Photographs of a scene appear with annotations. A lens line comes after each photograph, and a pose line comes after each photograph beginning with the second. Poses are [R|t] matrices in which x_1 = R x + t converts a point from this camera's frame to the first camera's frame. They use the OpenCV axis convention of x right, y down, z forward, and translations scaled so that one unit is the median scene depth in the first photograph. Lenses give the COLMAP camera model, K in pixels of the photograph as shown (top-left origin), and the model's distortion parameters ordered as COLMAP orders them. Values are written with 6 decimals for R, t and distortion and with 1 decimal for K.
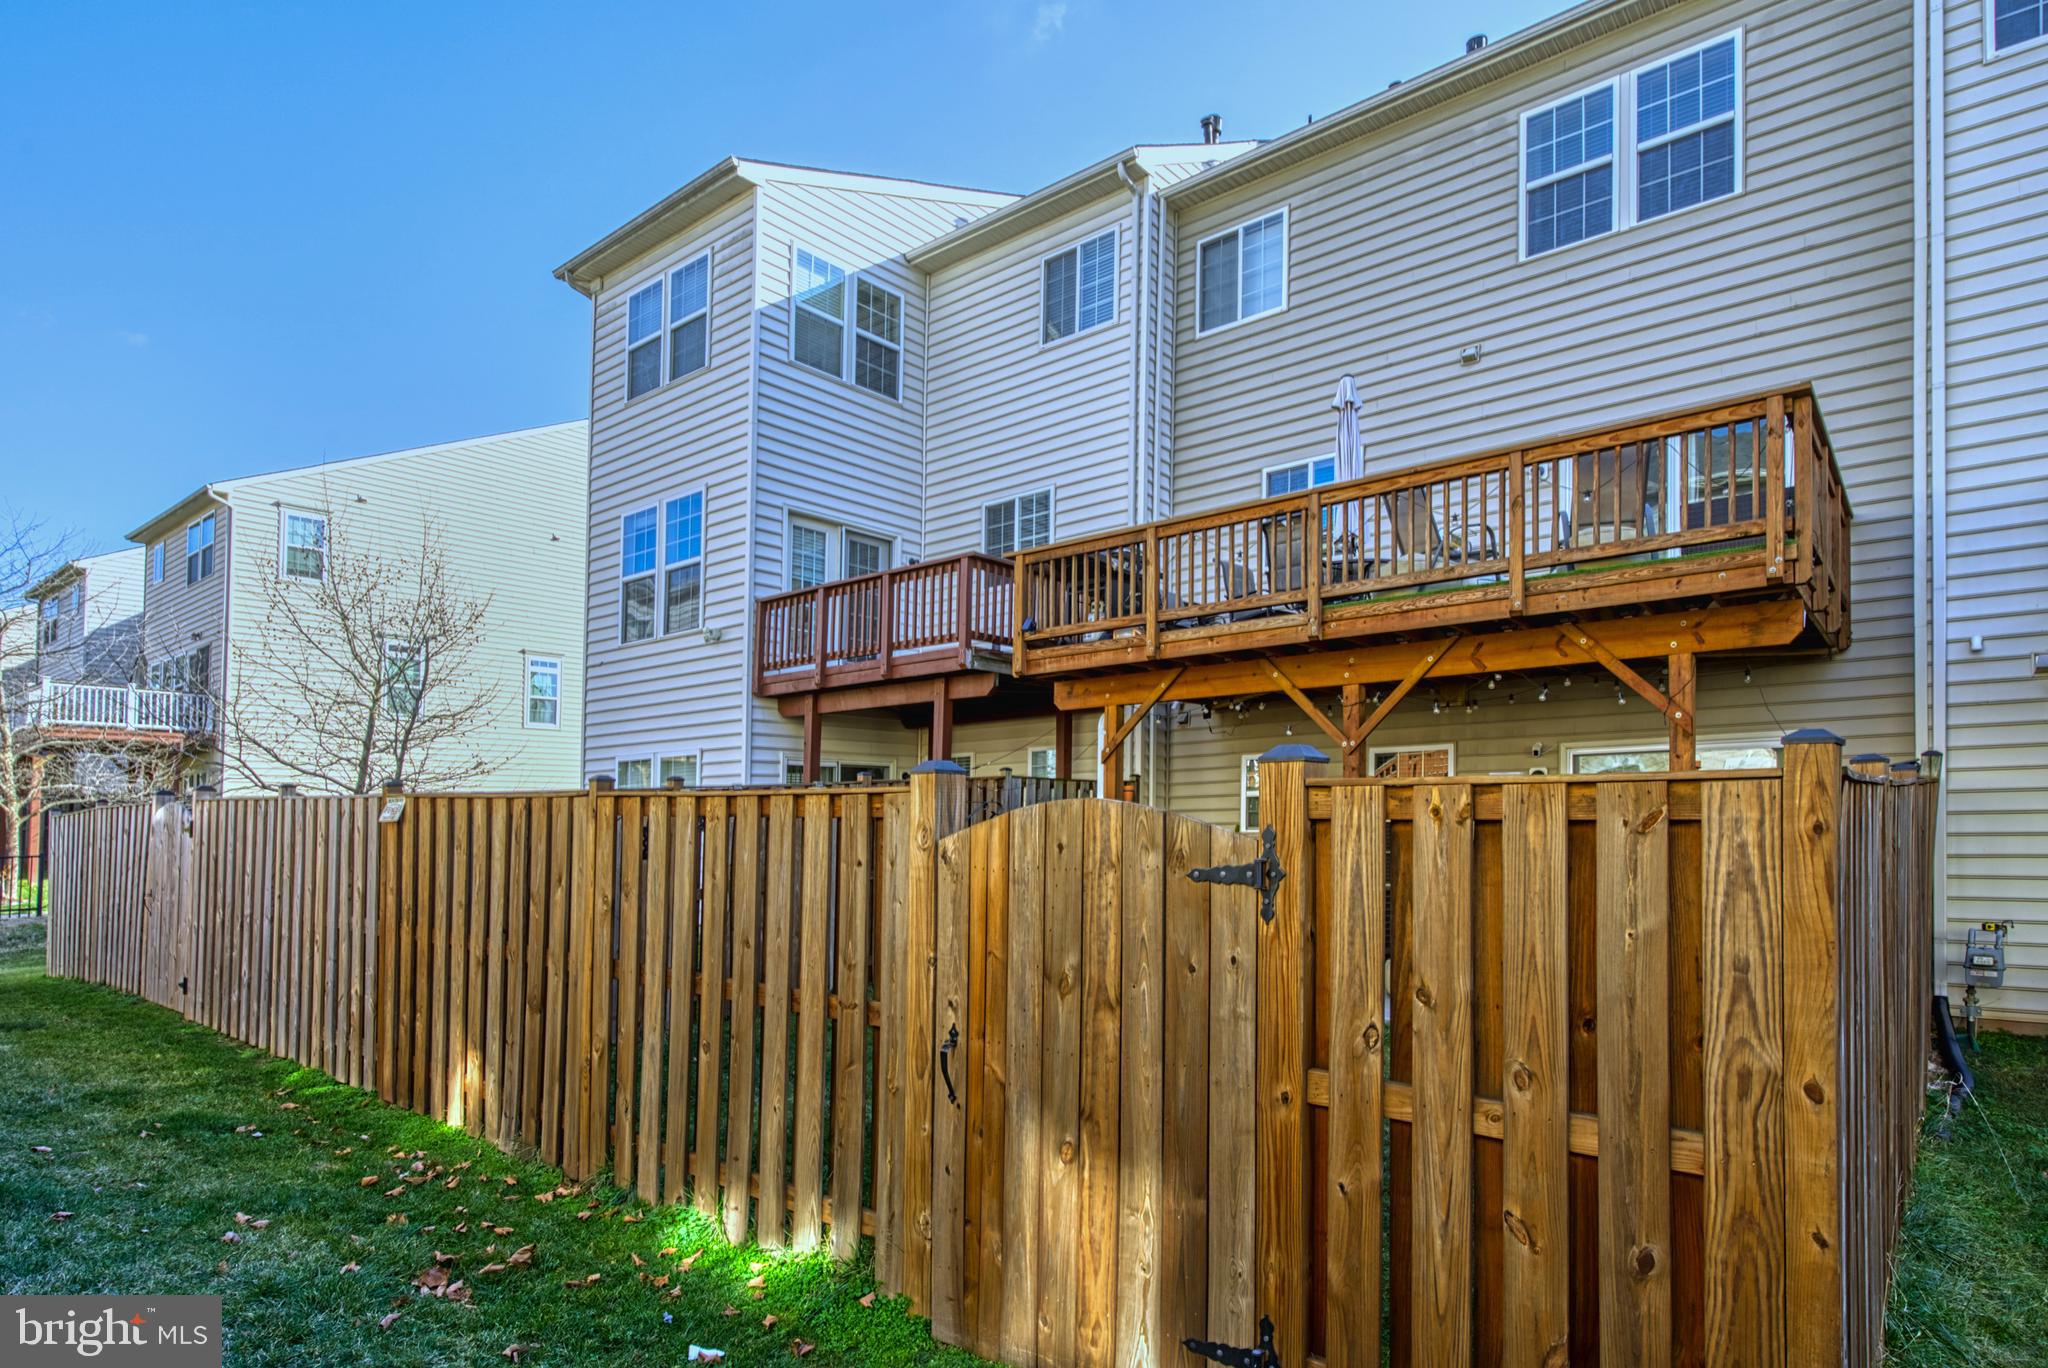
lens RADIAL K [[1133.7, 0, 1027.5], [0, 1133.7, 757.4], [0, 0, 1]] dist [0.002059, -0.000017]
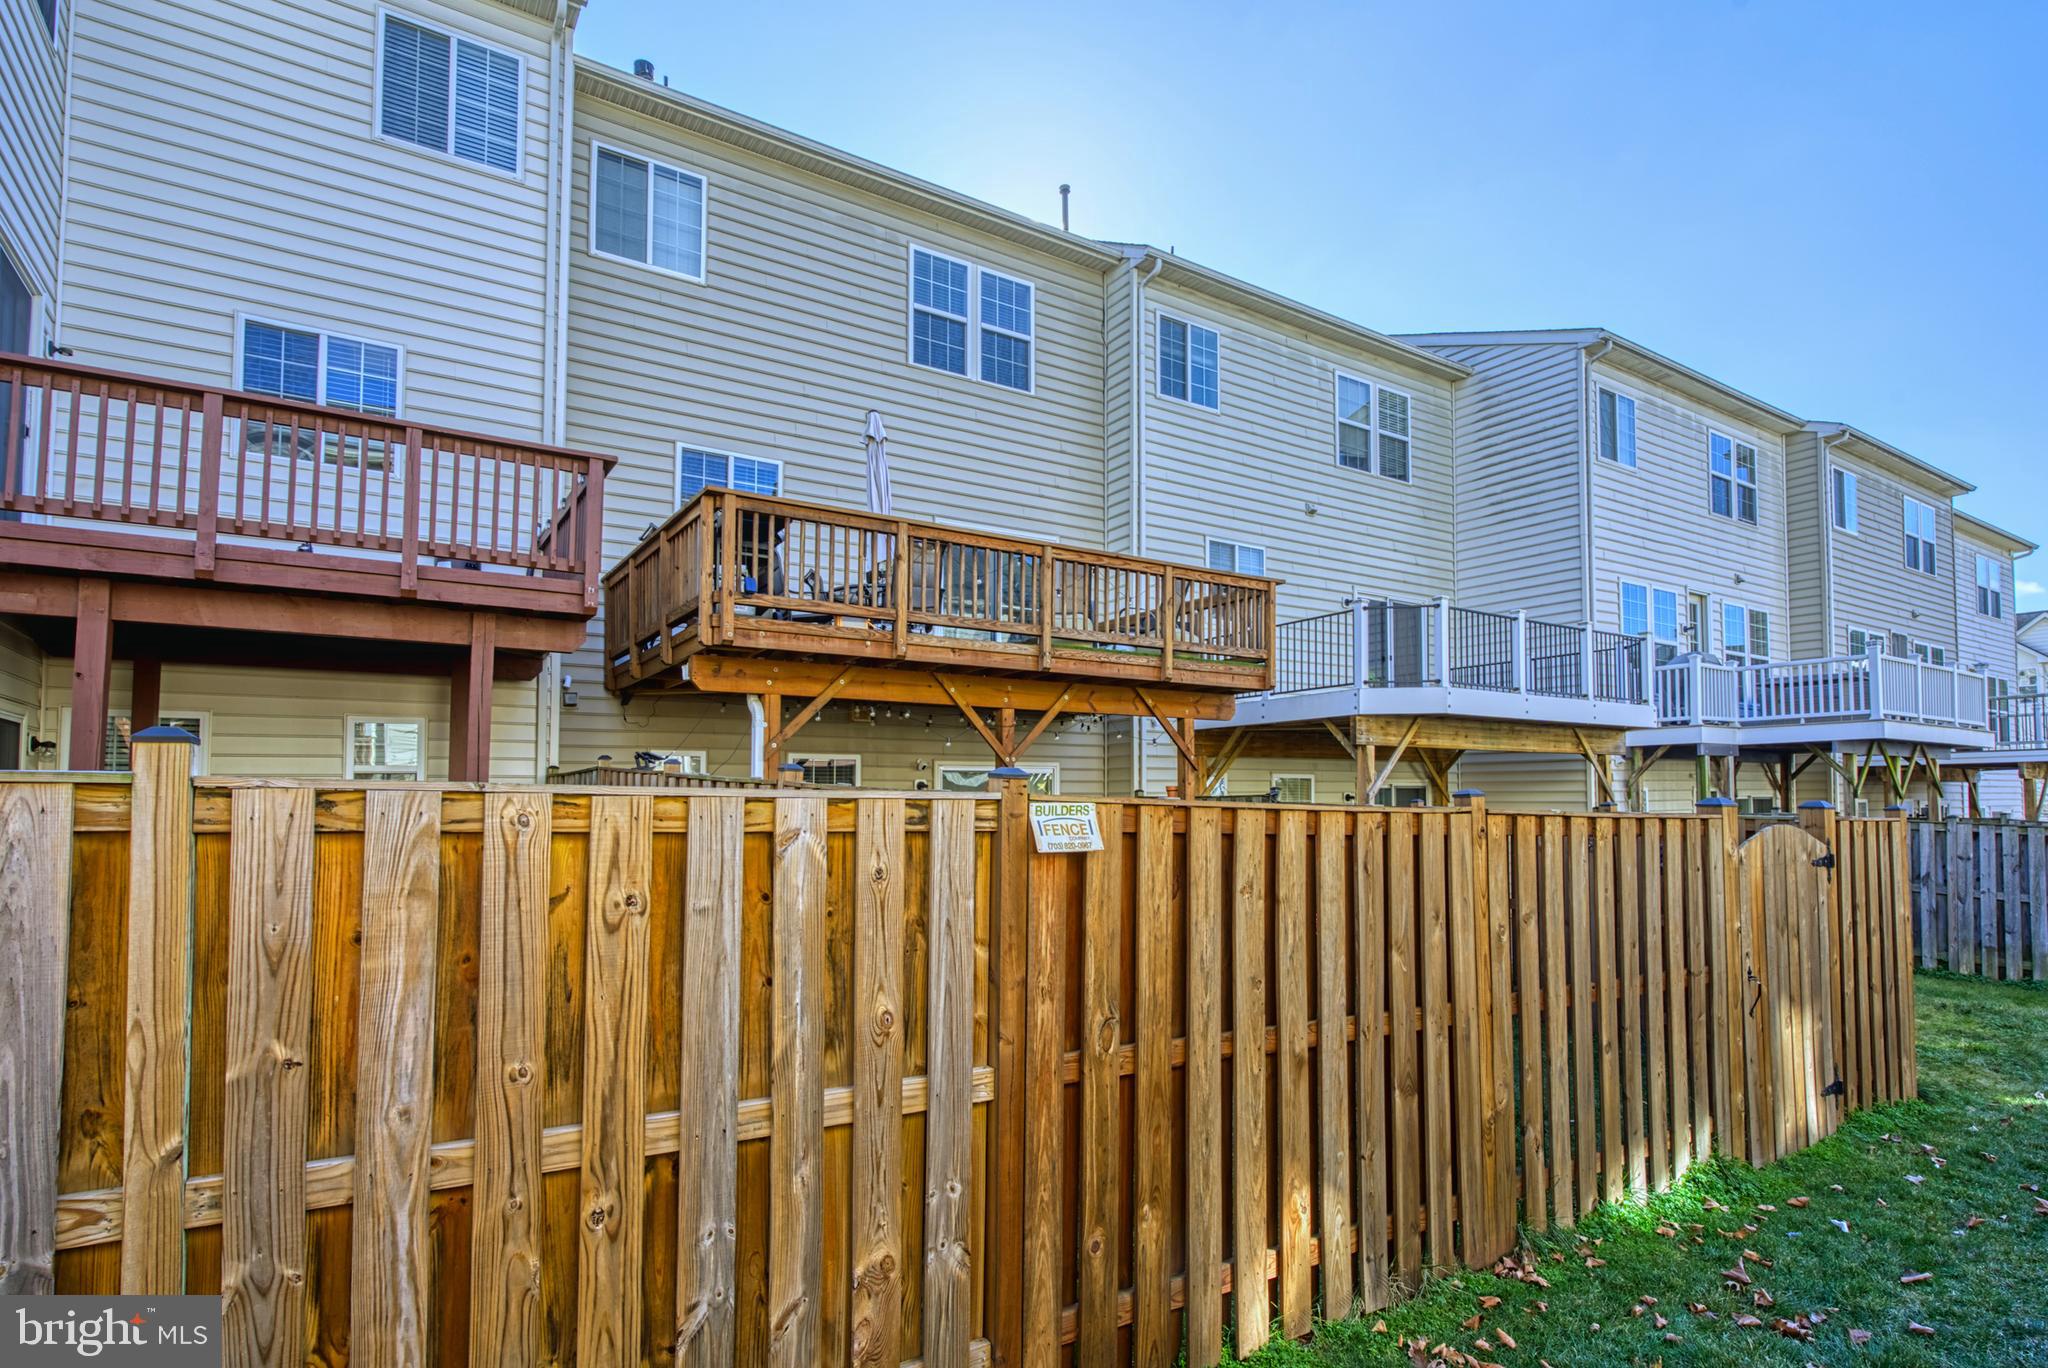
lens RADIAL K [[1046.4, 0, 1074.3], [0, 1046.4, 757.1], [0, 0, 1]] dist [0.000582, 0.000124]
pose [[0.271239, 0.052343, 0.961088, -0.602363], [-0.056171, 0.997679, -0.038483, 0.019230], [-0.960872, -0.043547, 0.273549, 0.527129]]
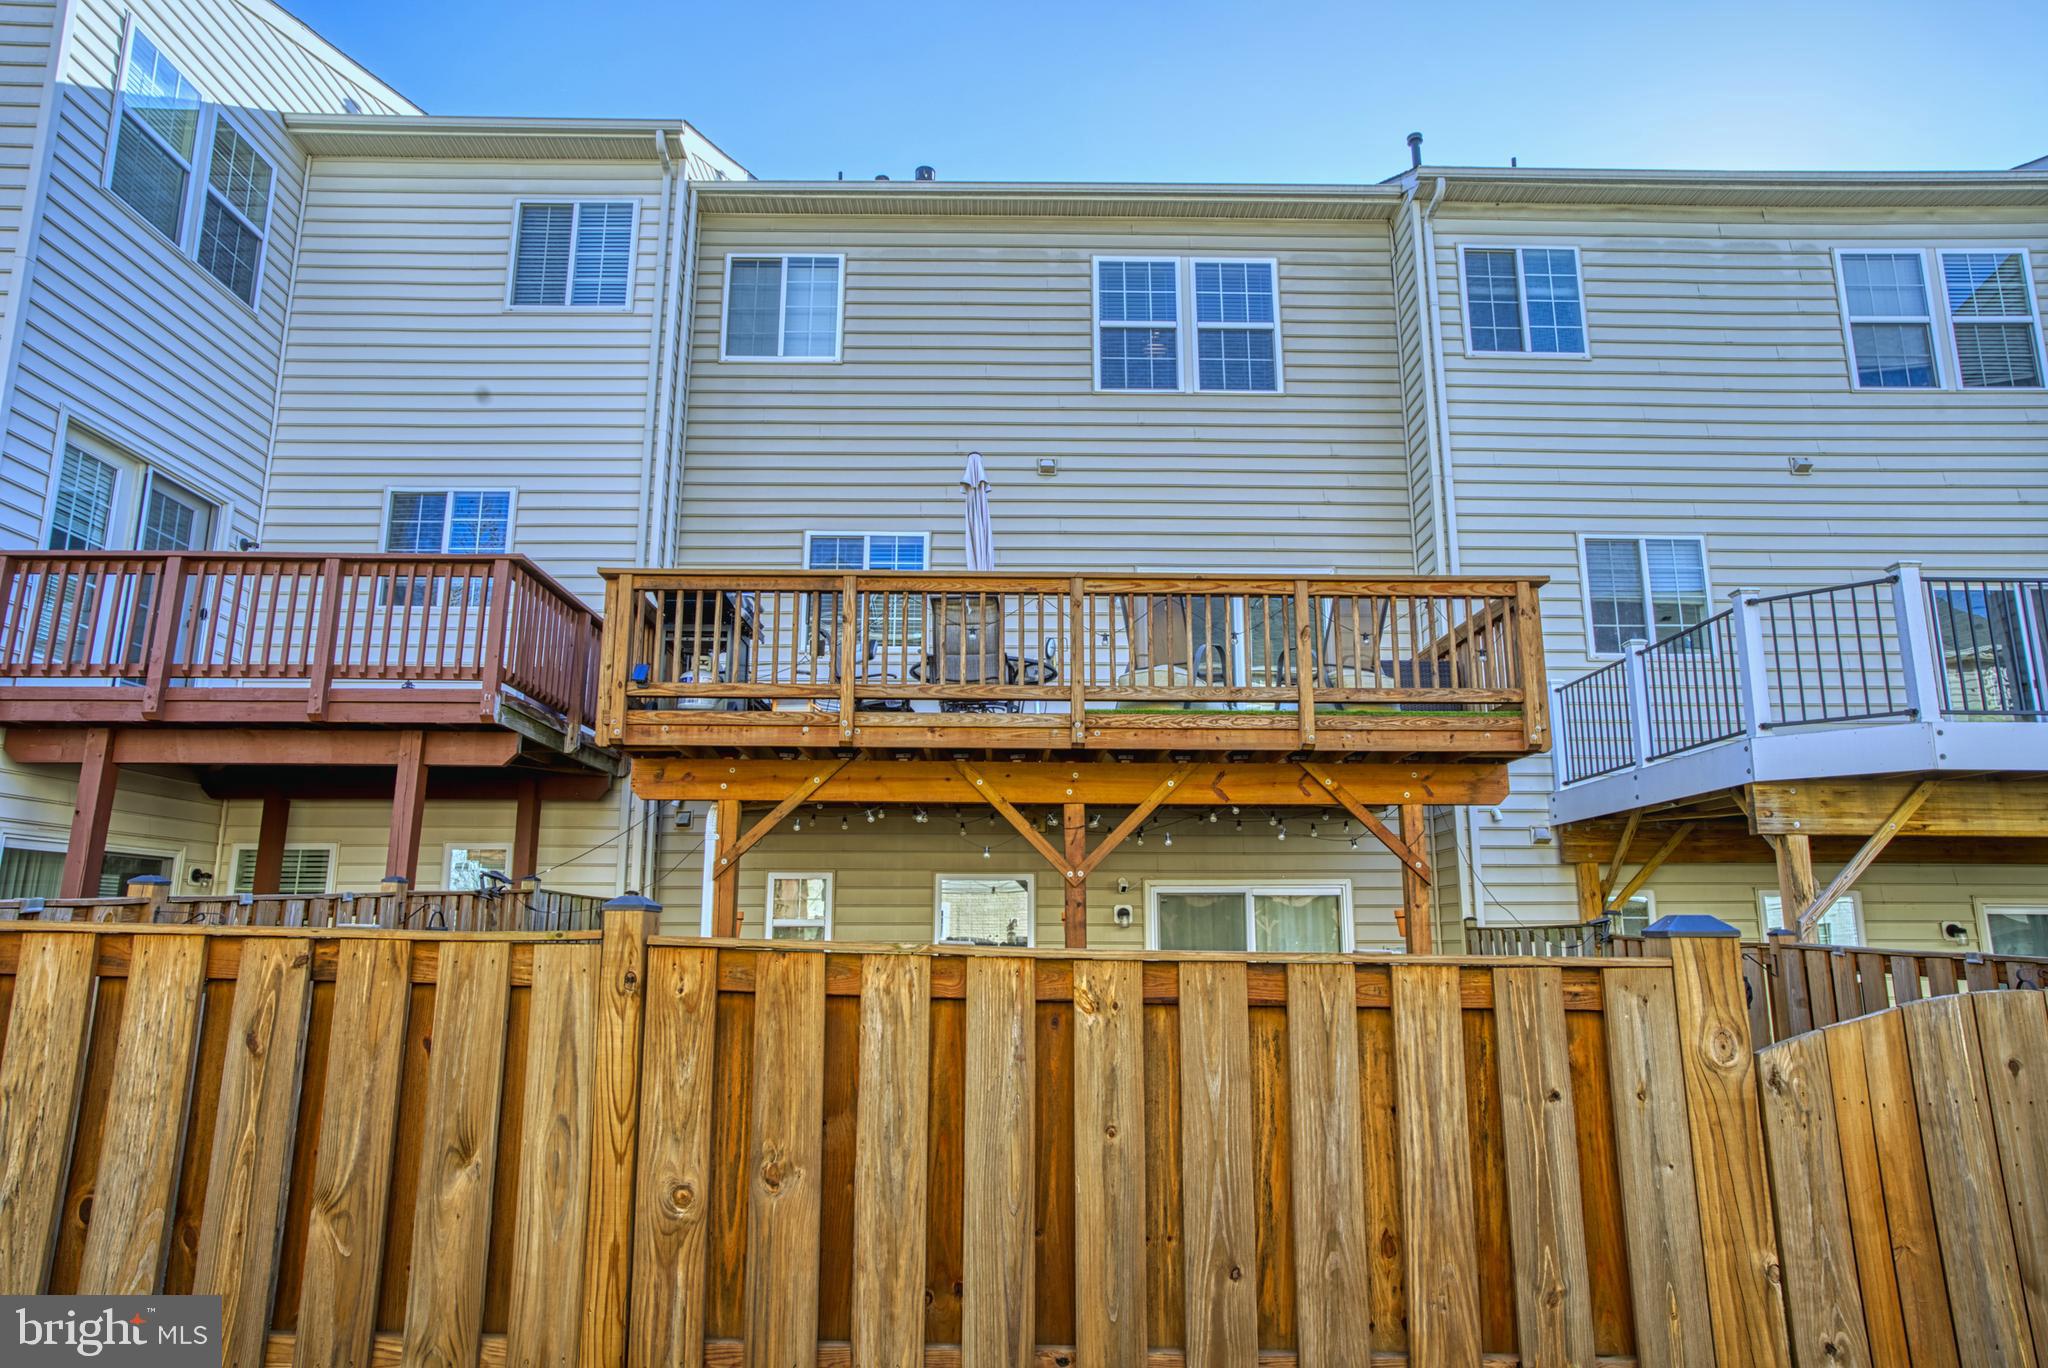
lens RADIAL K [[1232.6, 0, 1024.0], [0, 1232.6, 684.0], [0, 0, 1]] dist [-0.050332, 0.058305]
pose [[0.757850, 0.146773, 0.635705, -0.279433], [-0.050477, 0.984637, -0.167159, 0.003040], [-0.650473, 0.094593, 0.753616, 0.259340]]
